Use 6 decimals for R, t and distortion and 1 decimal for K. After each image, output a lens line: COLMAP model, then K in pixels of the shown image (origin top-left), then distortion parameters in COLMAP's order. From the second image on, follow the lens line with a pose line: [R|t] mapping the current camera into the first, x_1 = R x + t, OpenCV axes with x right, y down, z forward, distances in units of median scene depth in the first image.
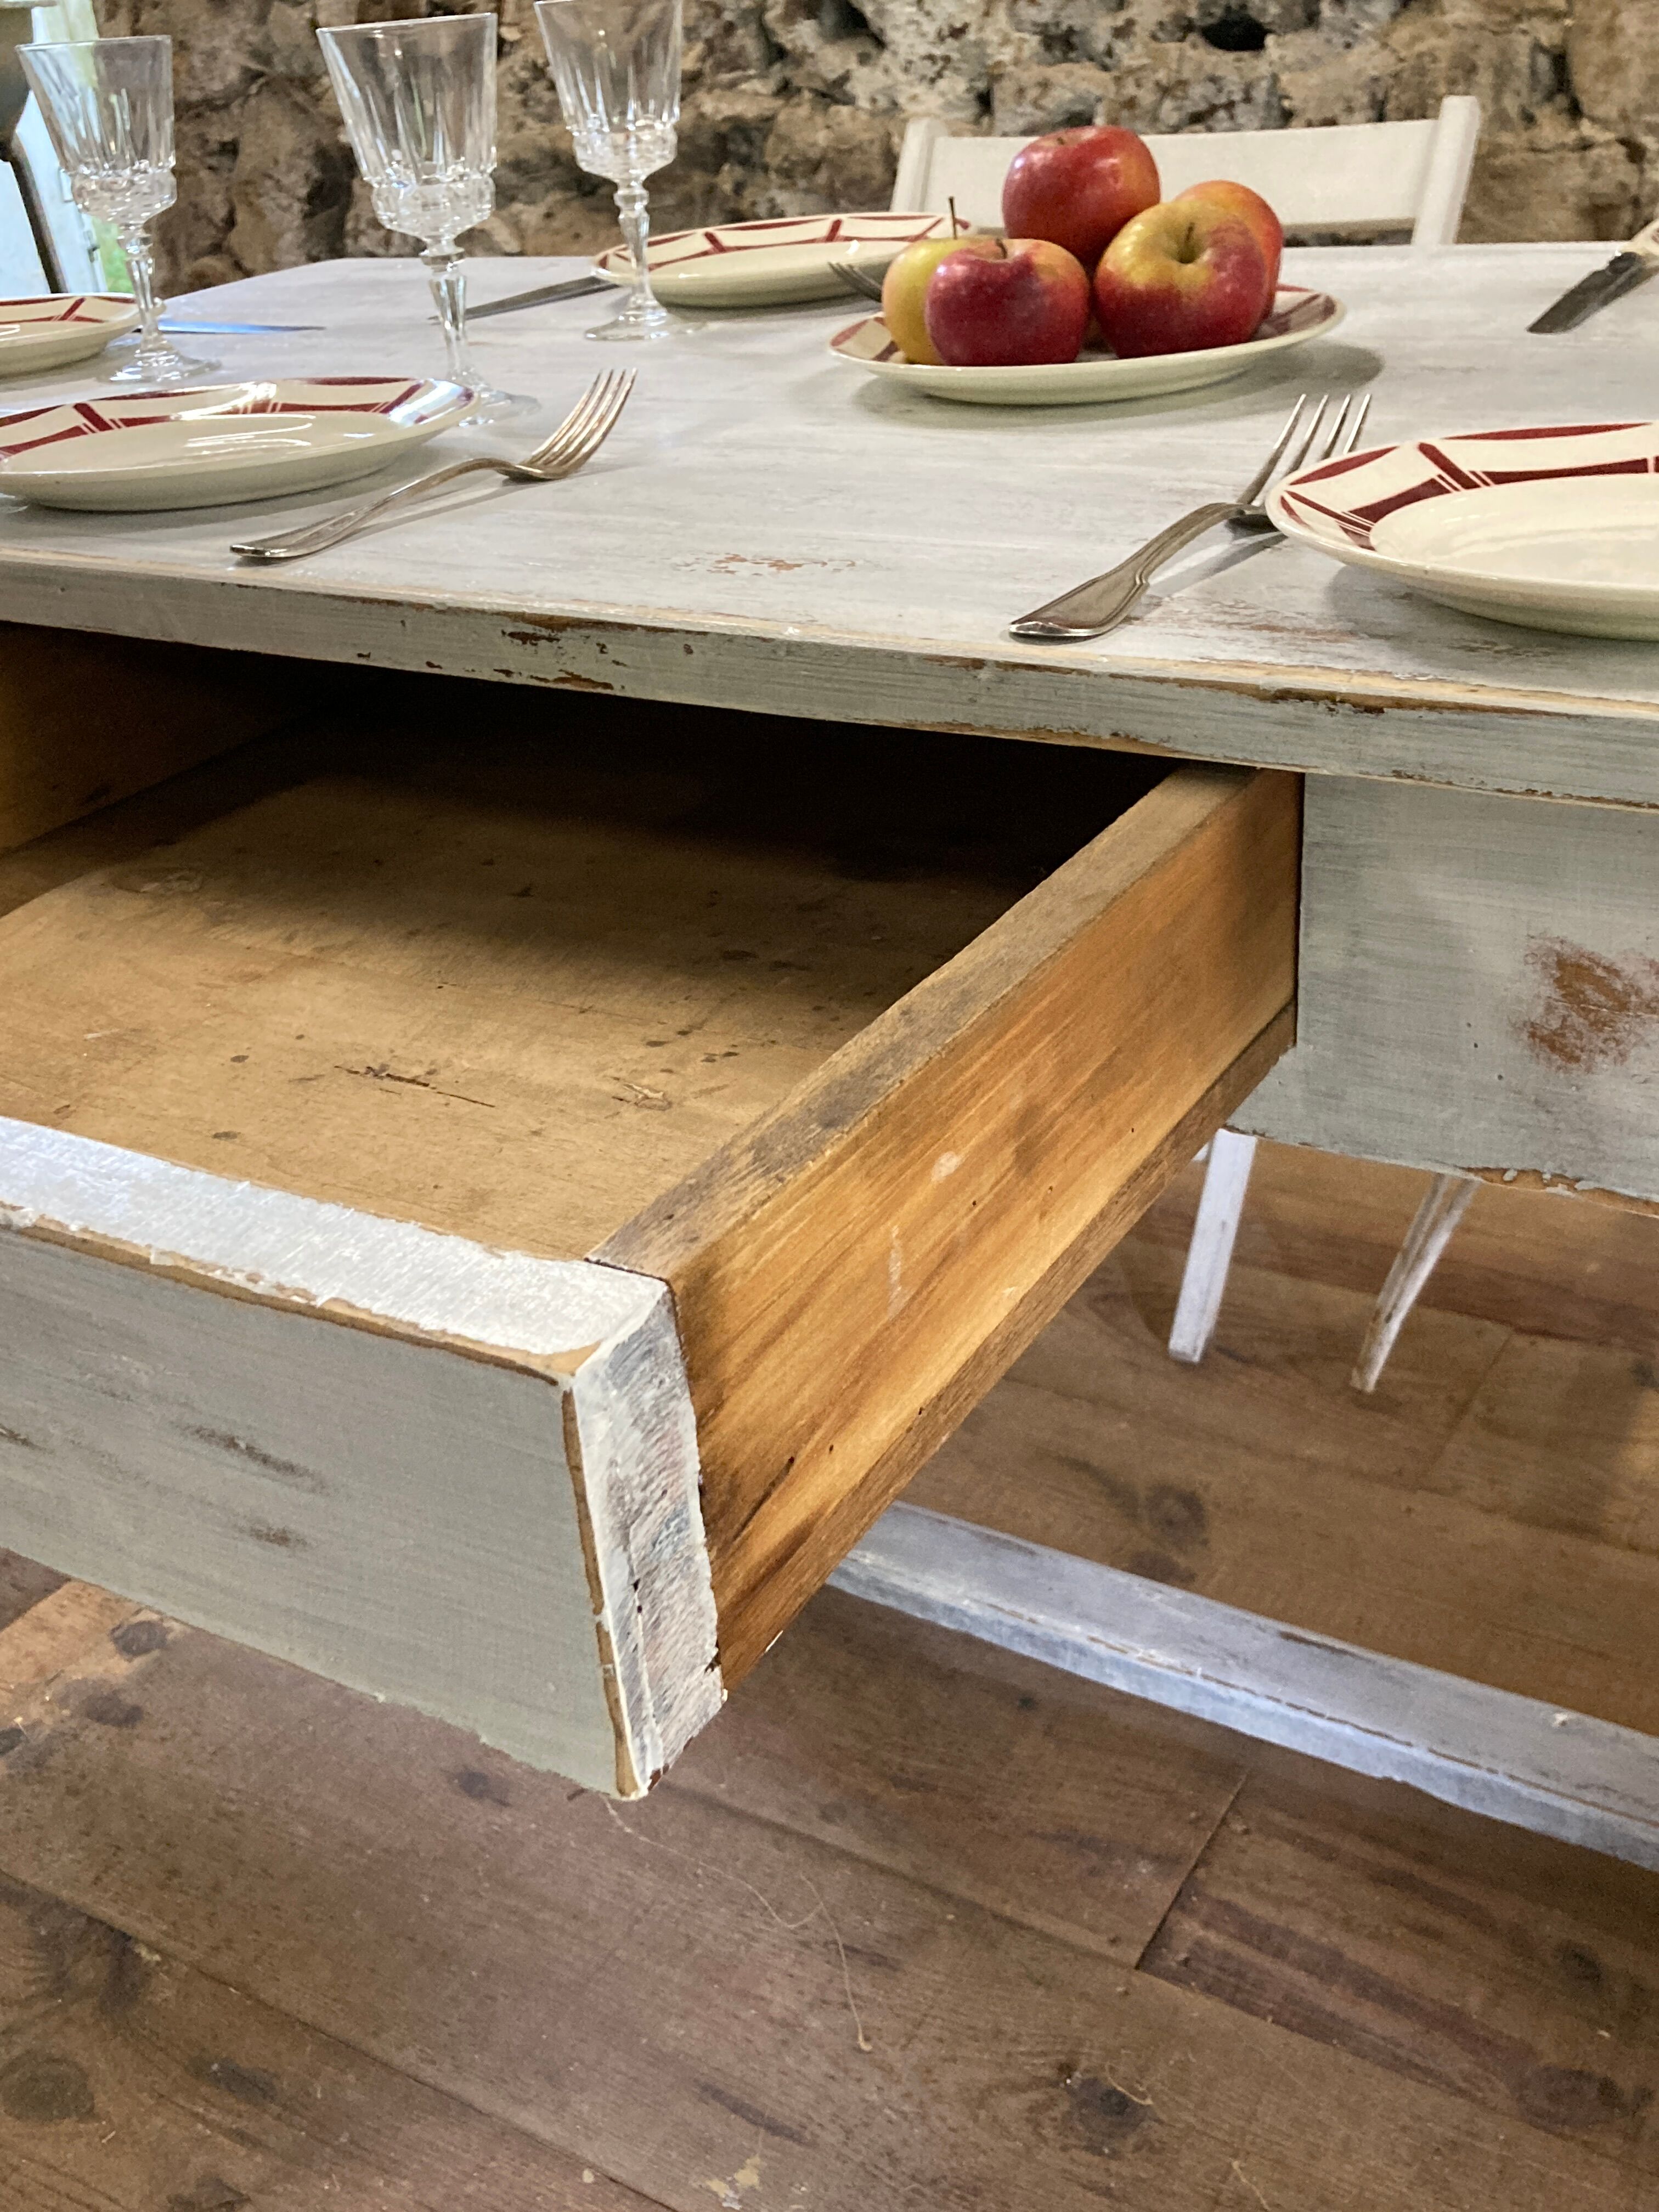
lens RADIAL K [[2254.2, 0, 816.3], [0, 2254.2, 1098.8], [0, 0, 1]] dist [0.016629, 0.000000]
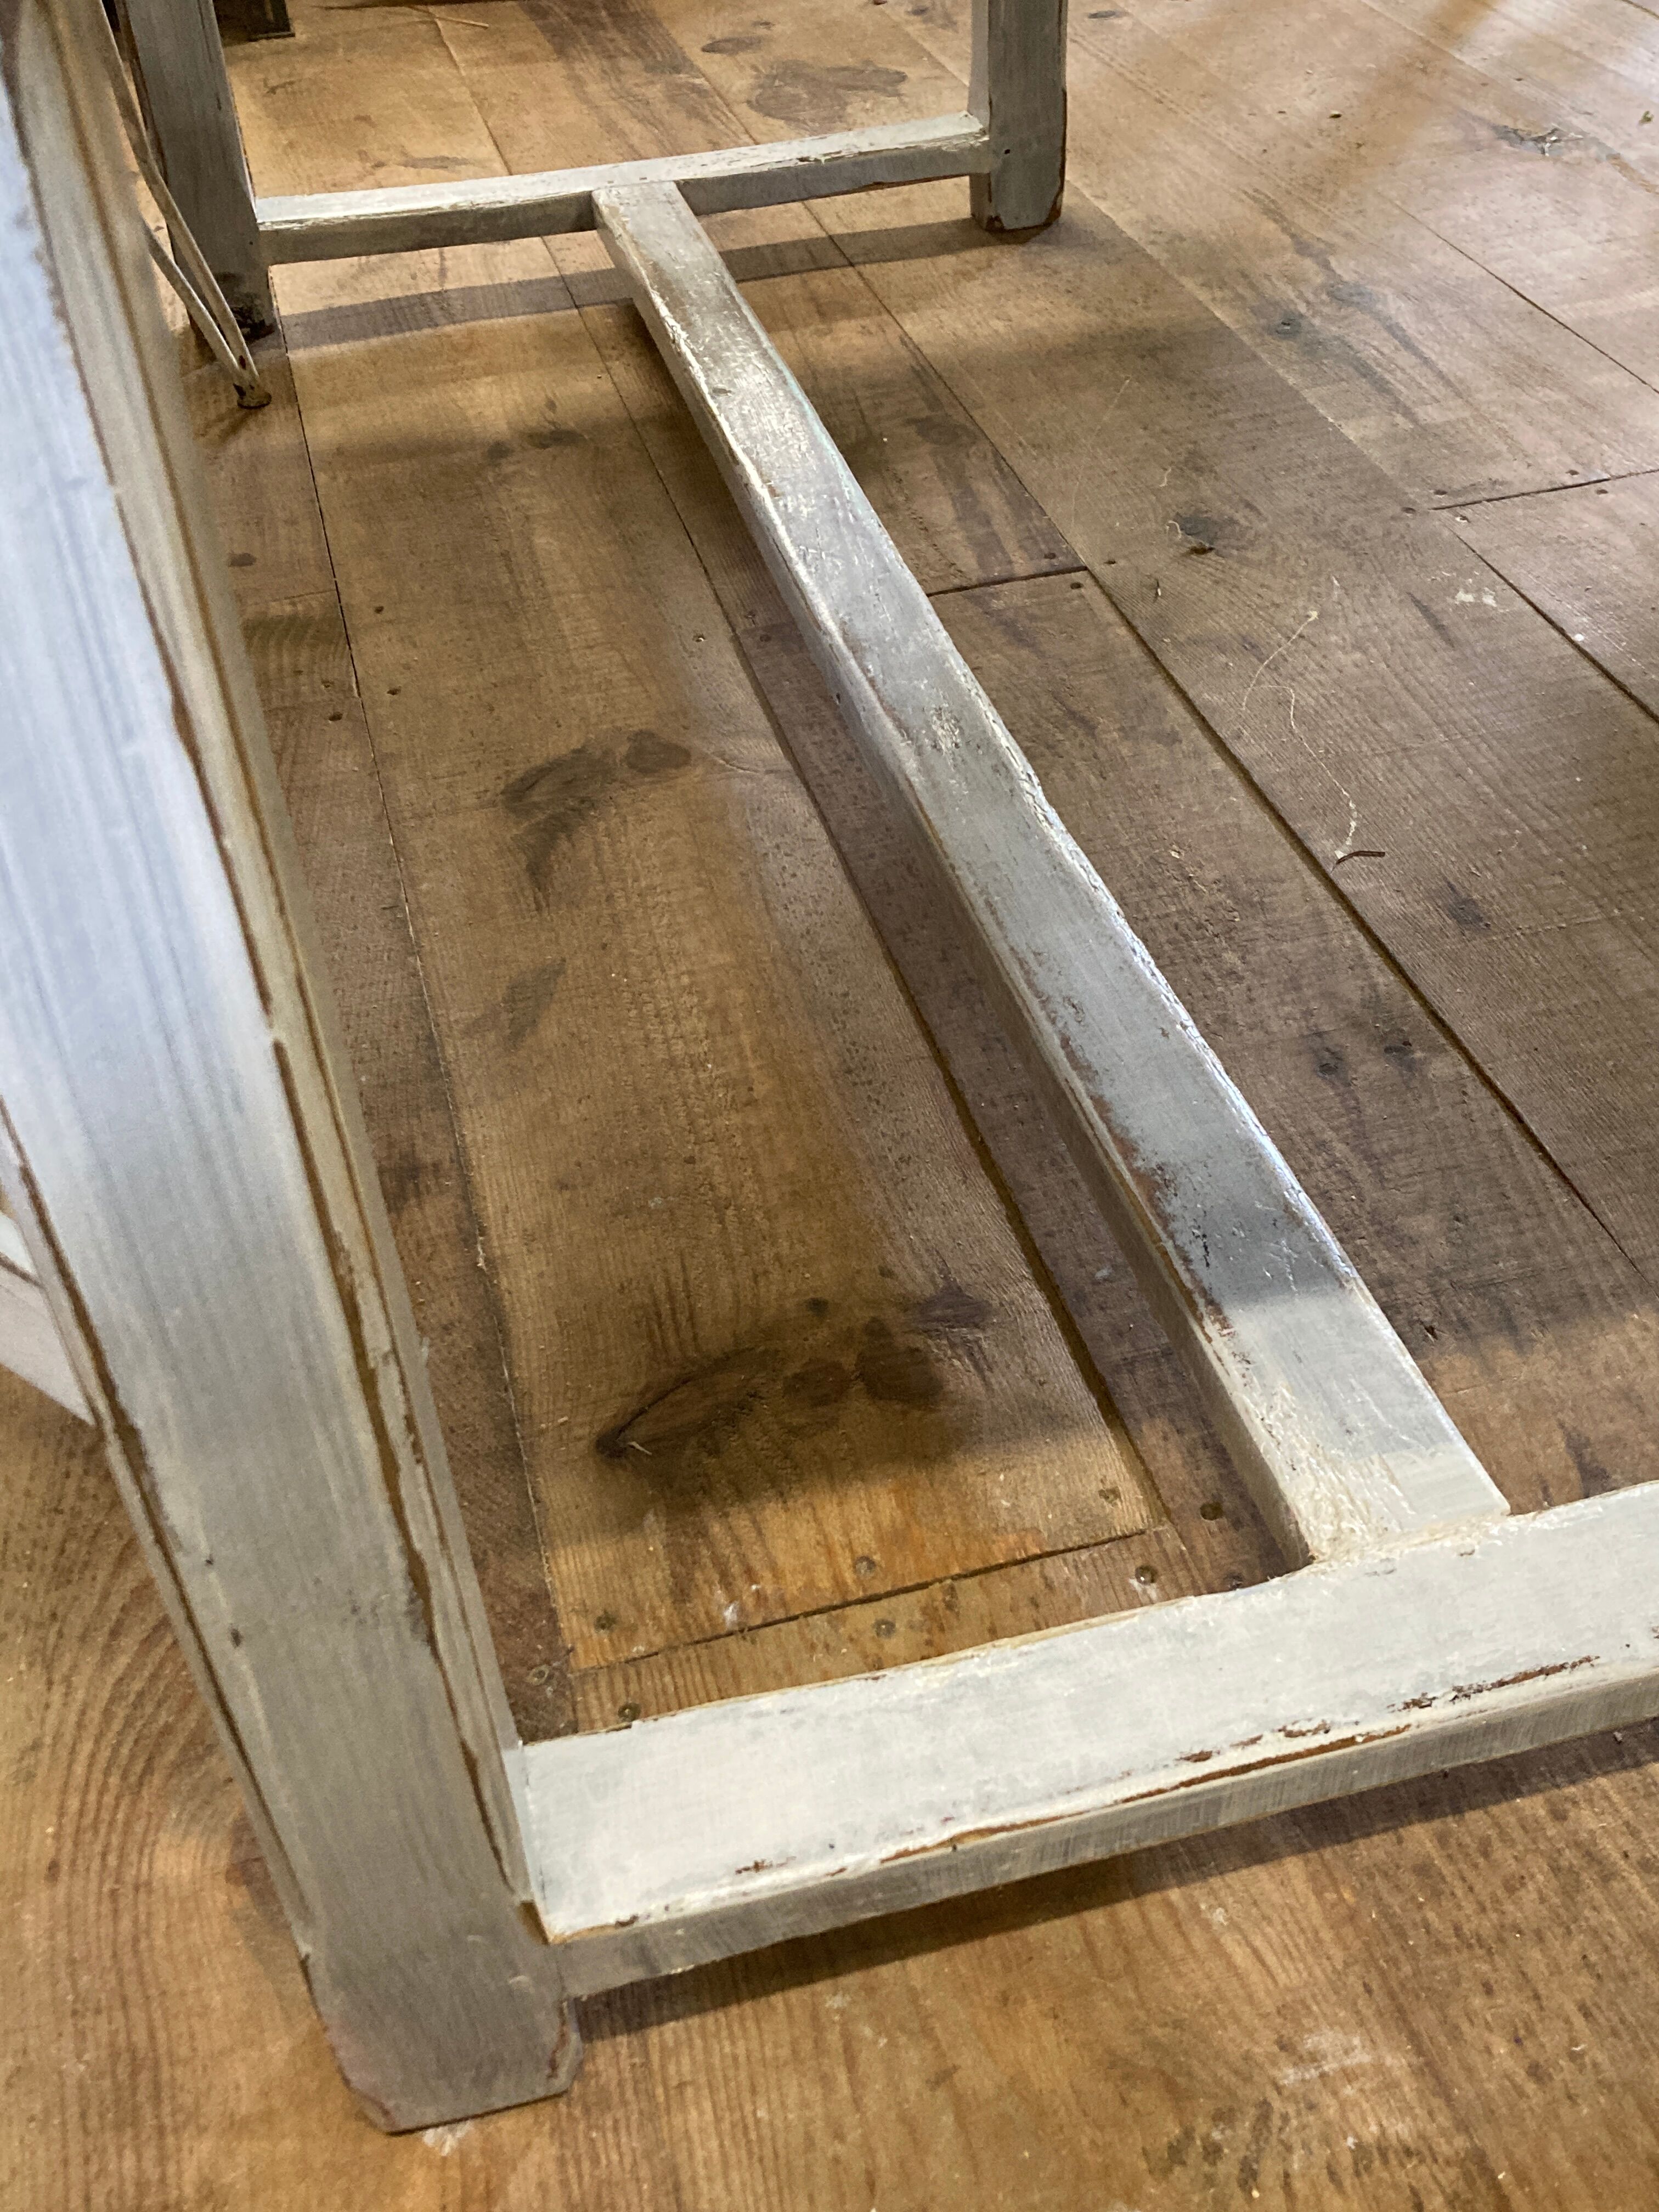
lens RADIAL K [[2254.2, 0, 818.6], [0, 2254.2, 1071.8], [0, 0, 1]] dist [0.016629, 0.000000]
pose [[-0.709990, -0.355823, 0.607705, -0.410786], [0.412420, 0.489387, 0.768381, -0.326385], [-0.570811, 0.796172, -0.200711, 1.092651]]
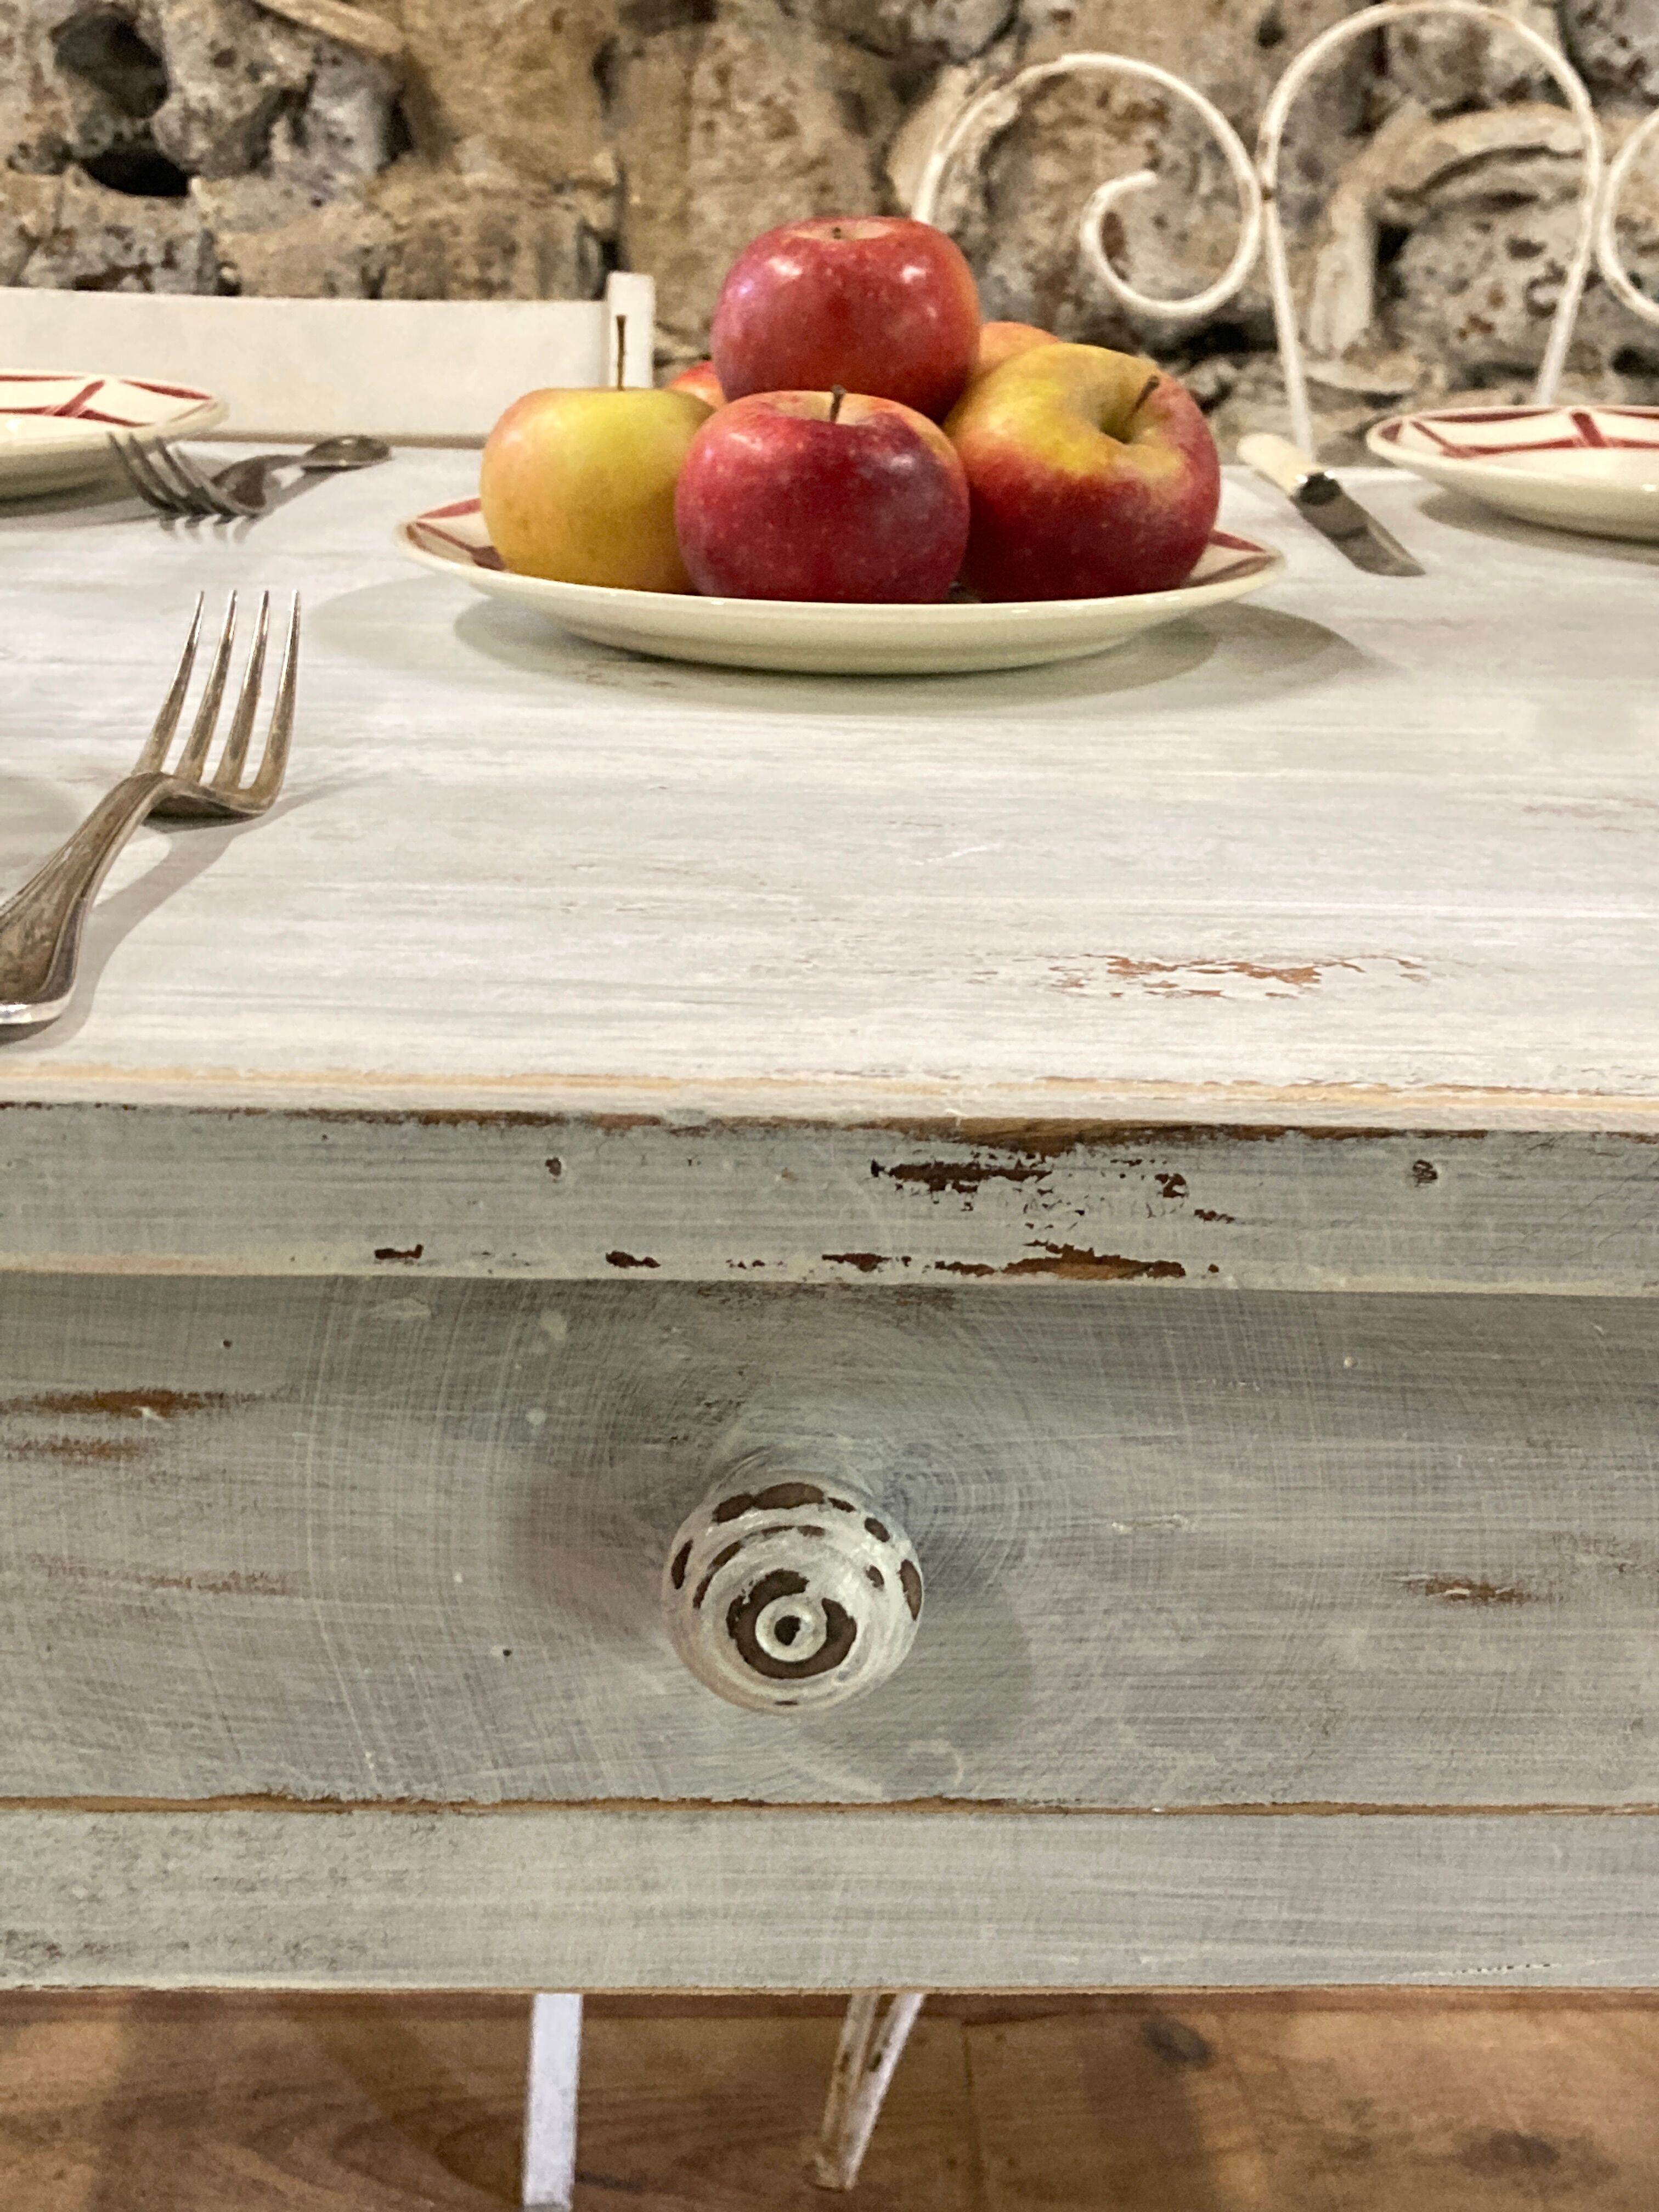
lens RADIAL K [[2979.3, 0, 850.0], [0, 2979.3, 1044.8], [0, 0, 1]] dist [0.067149, 0.000000]
pose [[0.826569, -0.064302, 0.559150, -0.195630], [0.167070, 0.976707, -0.134653, -0.068451], [-0.537467, 0.204717, 0.818059, 0.241997]]
